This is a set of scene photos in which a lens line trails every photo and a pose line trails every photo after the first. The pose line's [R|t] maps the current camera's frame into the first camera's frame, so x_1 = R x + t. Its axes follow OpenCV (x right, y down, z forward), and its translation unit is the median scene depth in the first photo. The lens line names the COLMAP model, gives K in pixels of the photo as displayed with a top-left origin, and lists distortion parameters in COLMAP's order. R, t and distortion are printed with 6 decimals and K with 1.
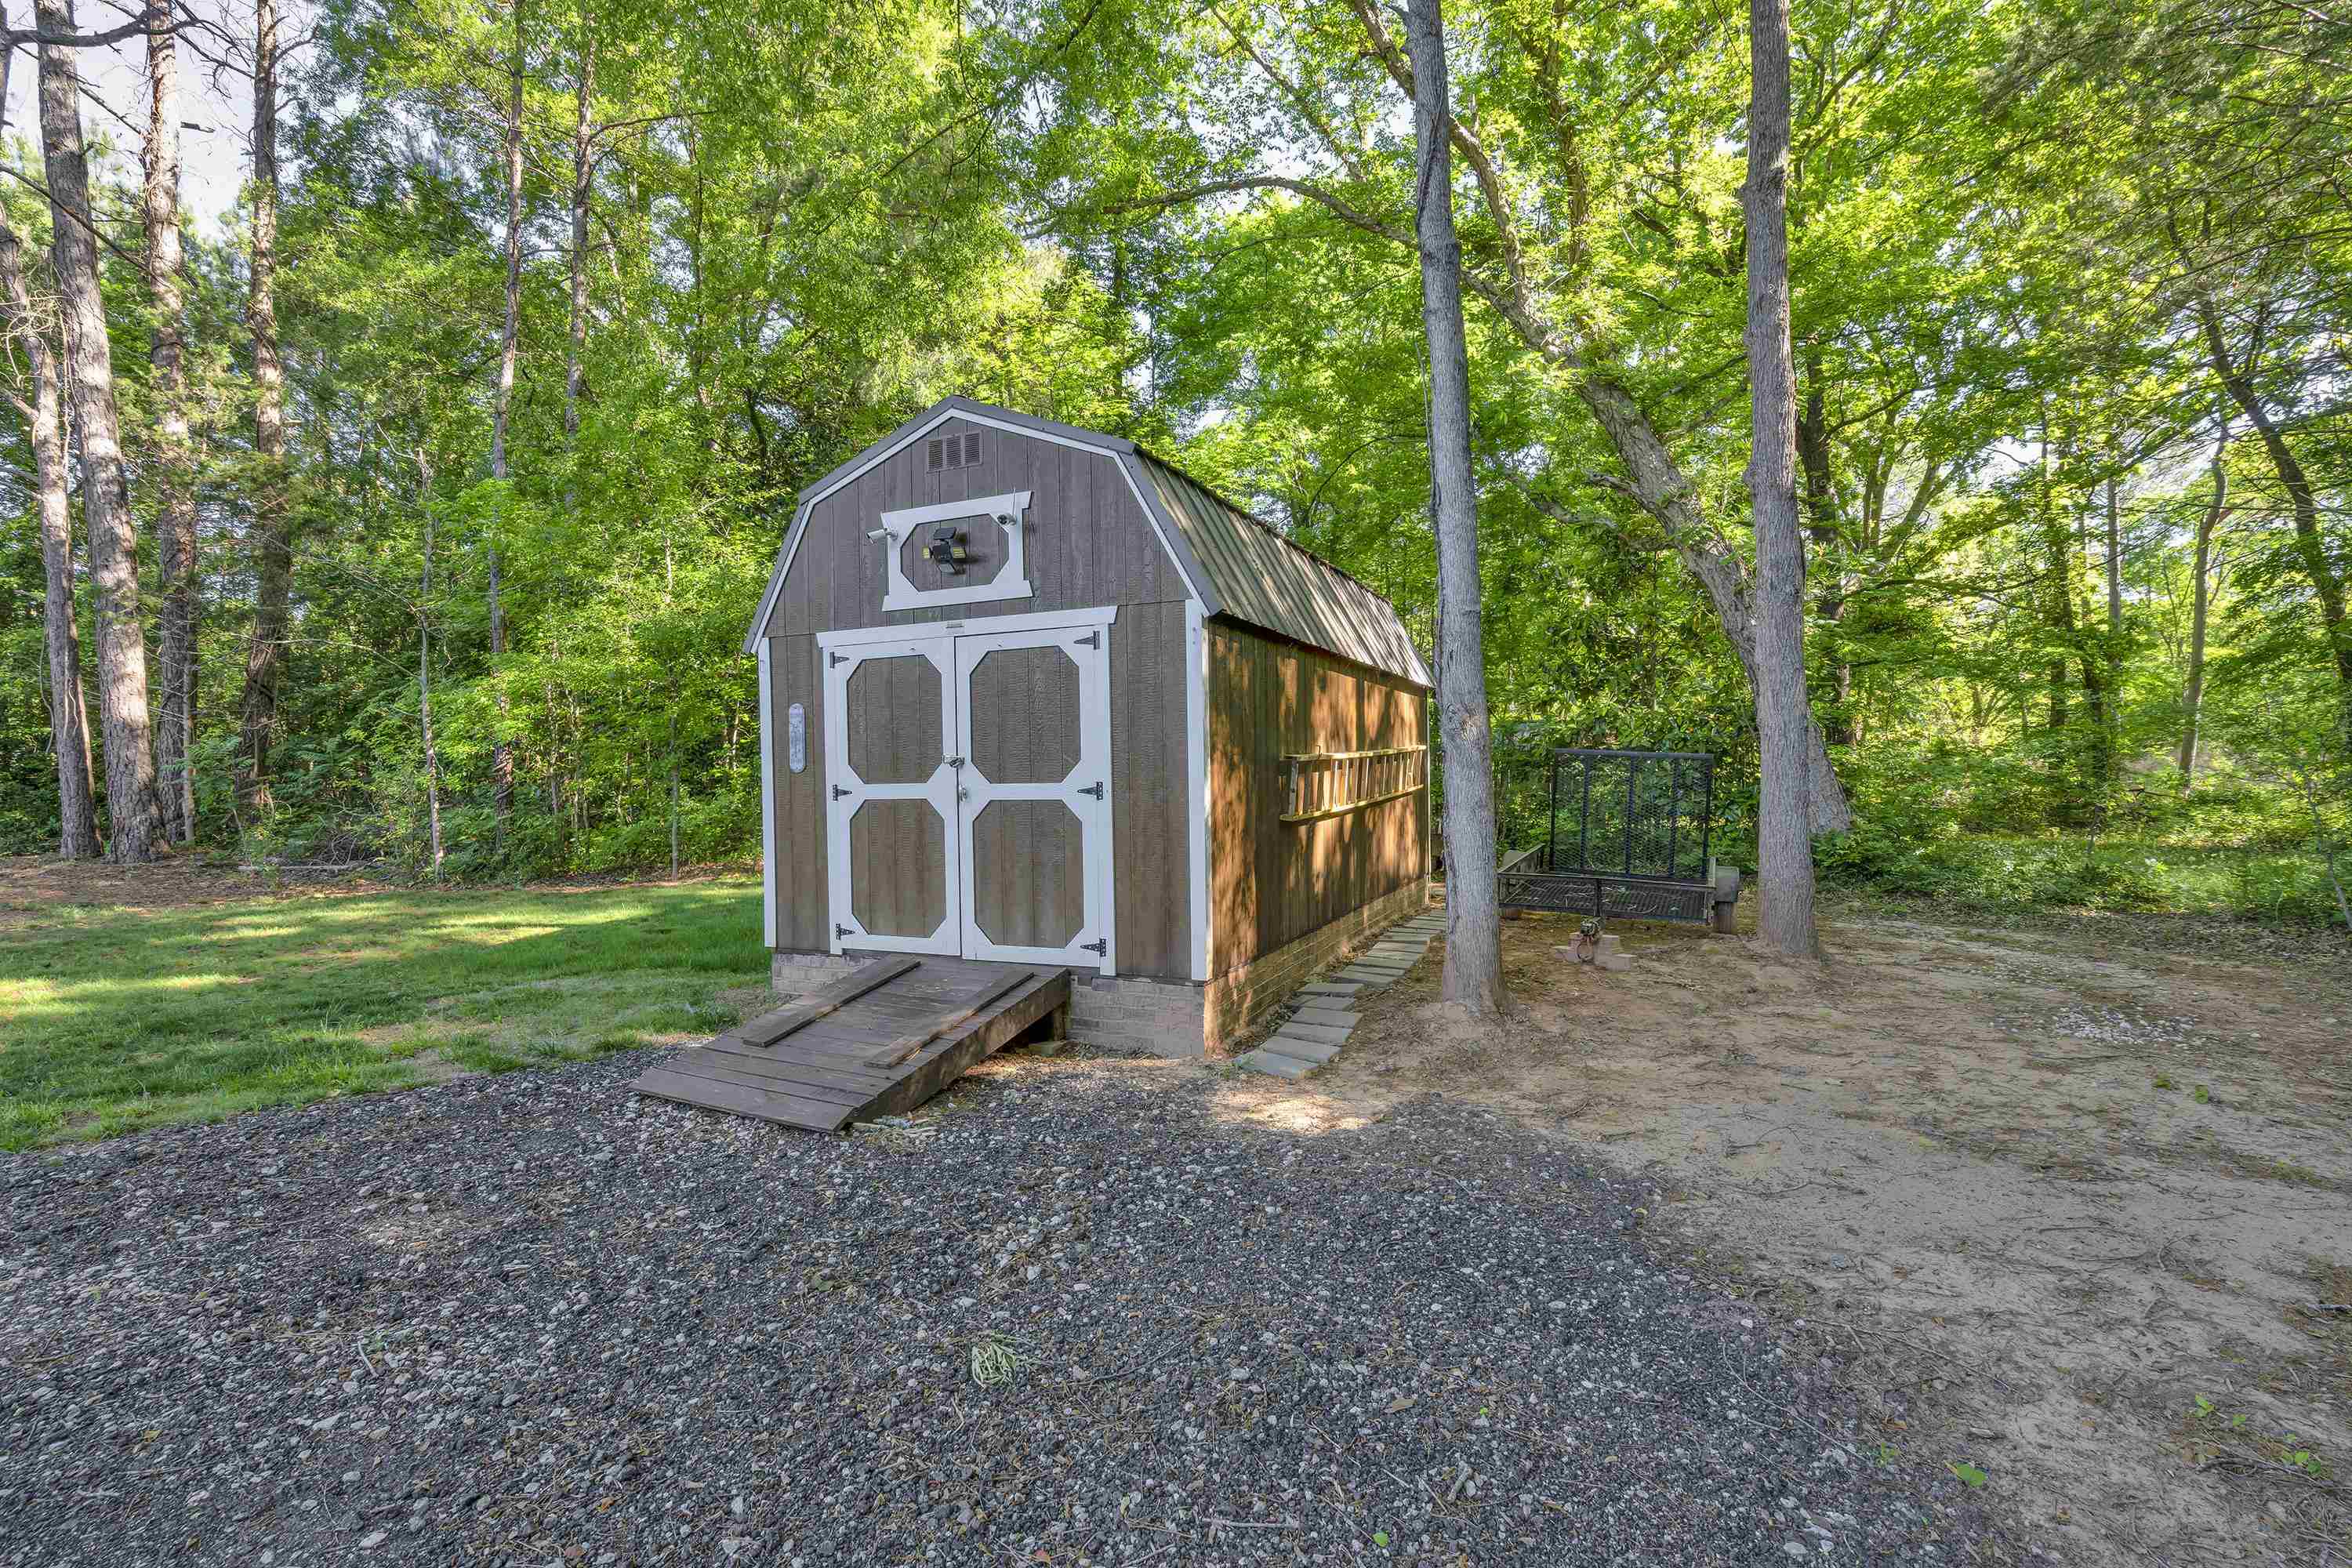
lens RADIAL K [[1066.0, 0, 1176.0], [0, 1066.0, 784.0], [0, 0, 1]] dist [-0.002736, 0.006409]
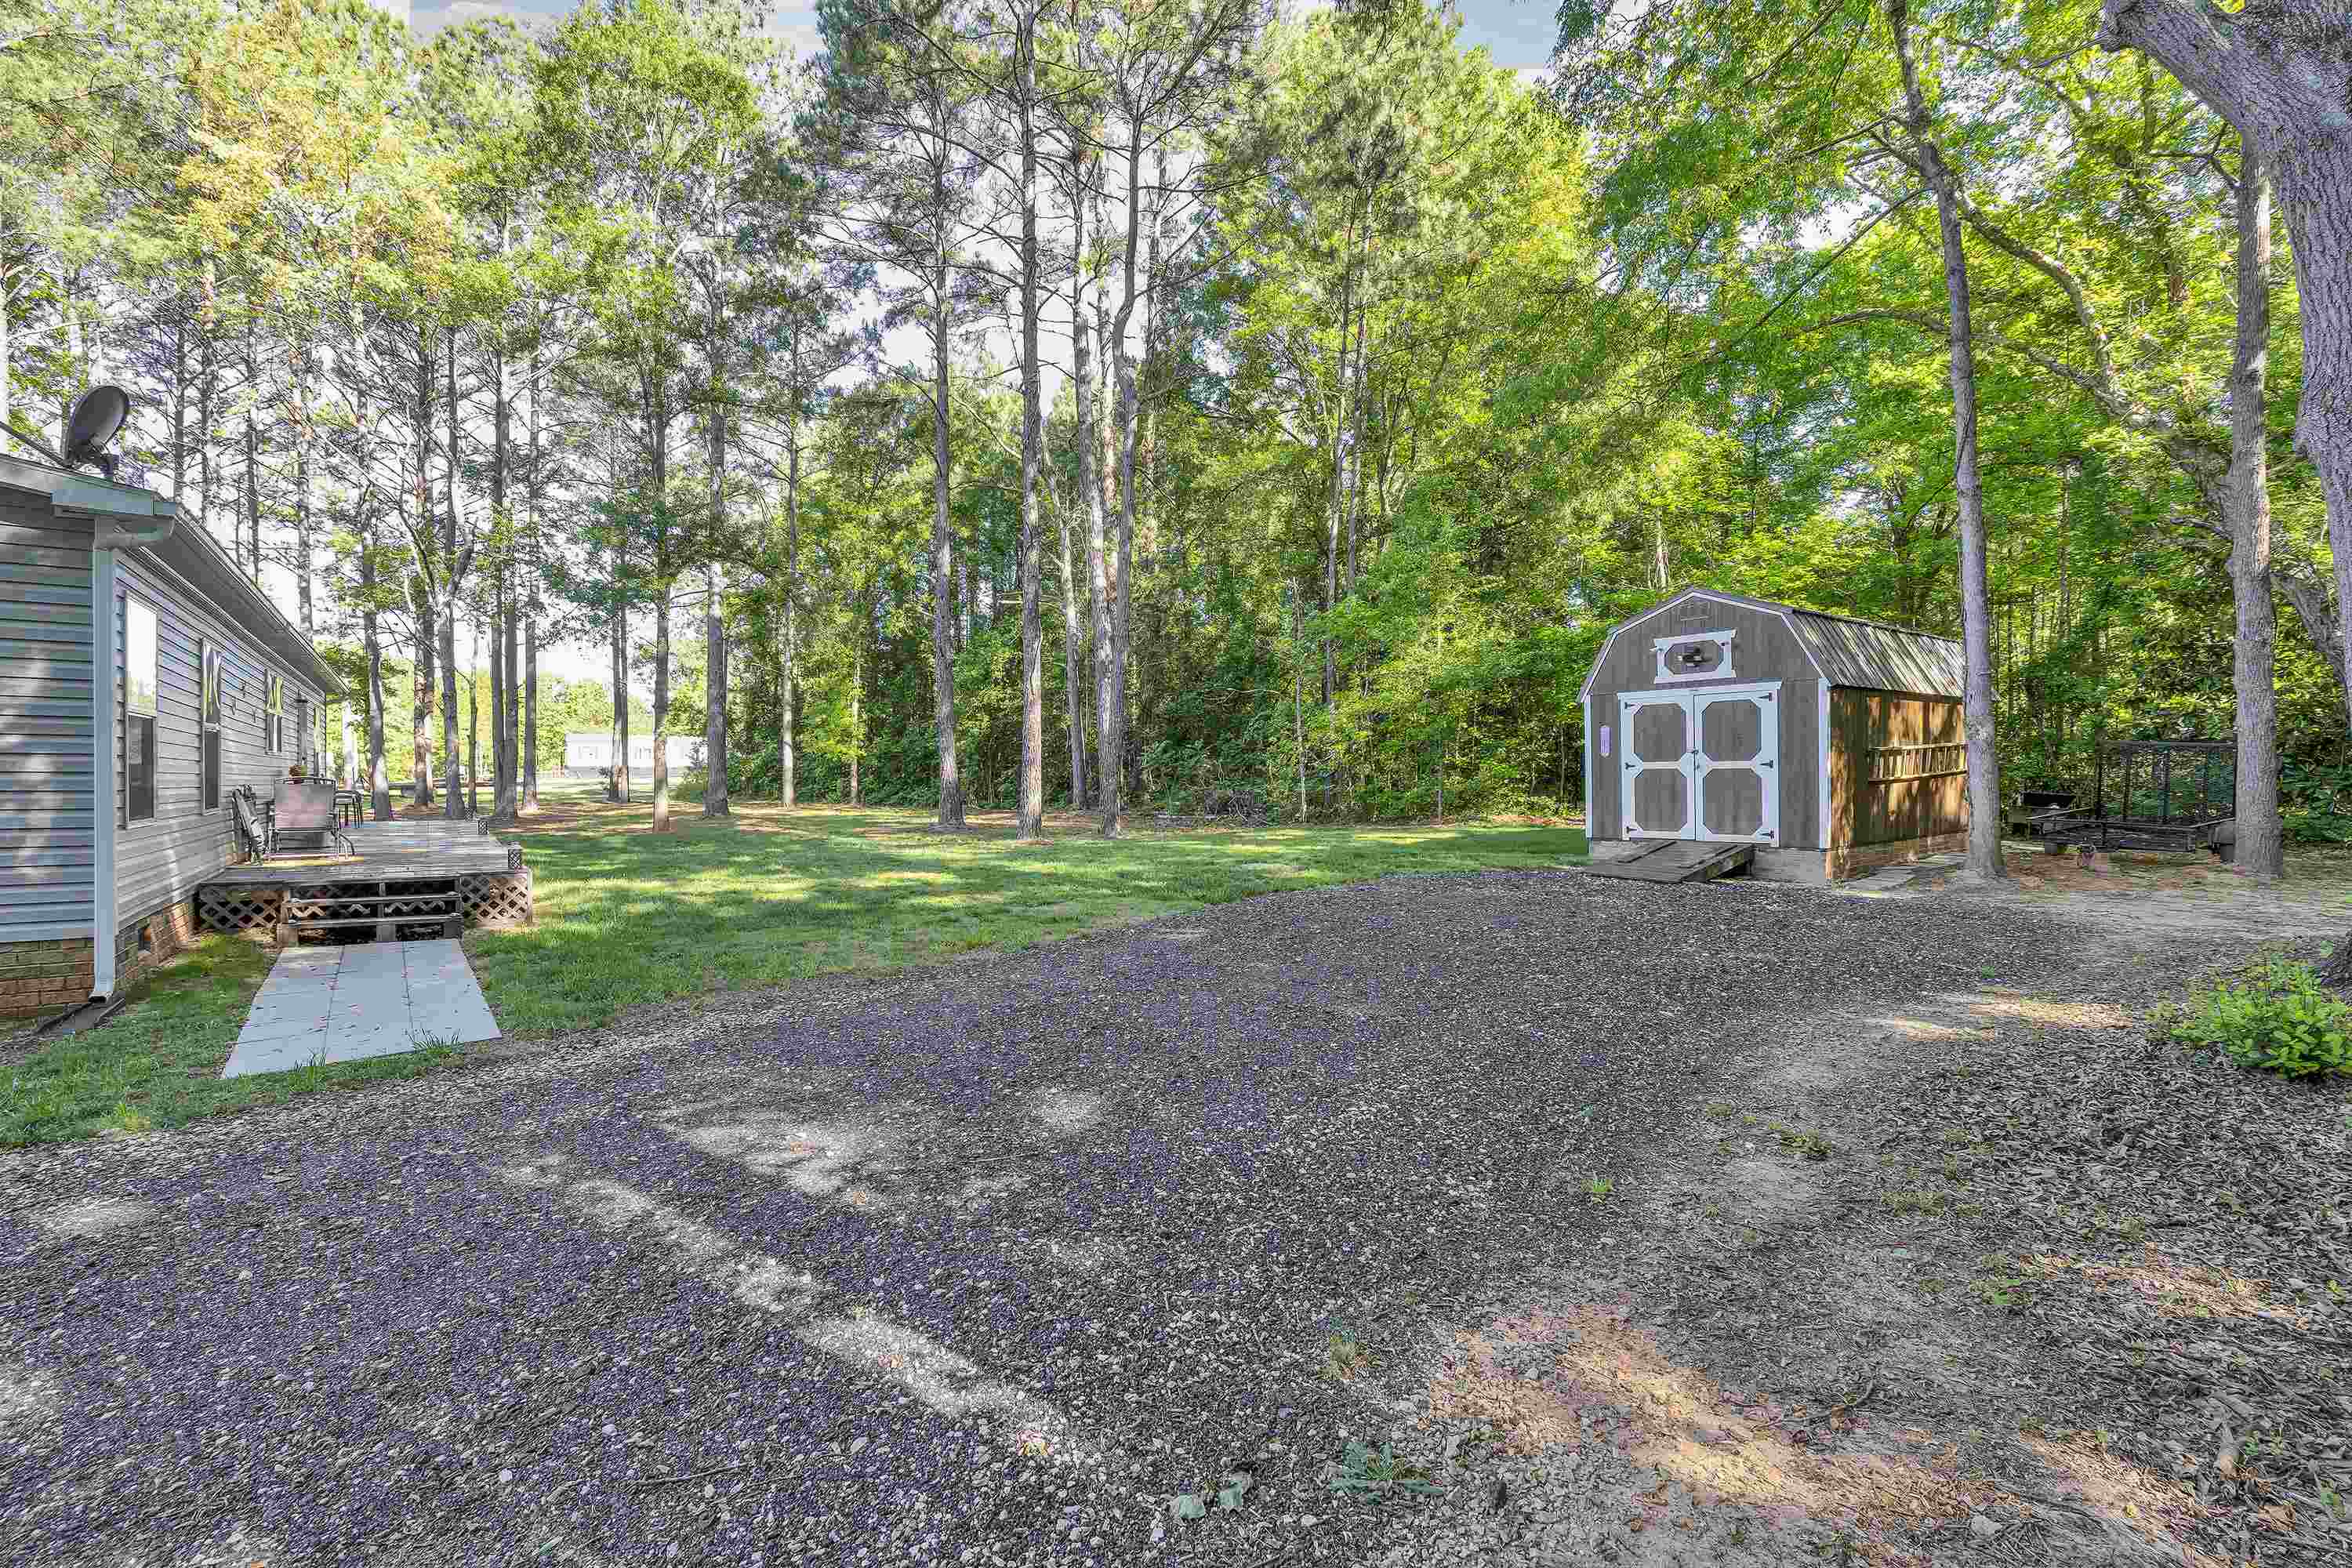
lens RADIAL K [[1066.0, 0, 1176.0], [0, 1066.0, 784.0], [0, 0, 1]] dist [-0.002736, 0.006409]
pose [[0.885769, 0.007526, -0.464066, -0.128440], [-0.004621, 0.999962, 0.007397, 0.034344], [0.464104, -0.004408, 0.885770, -1.429988]]
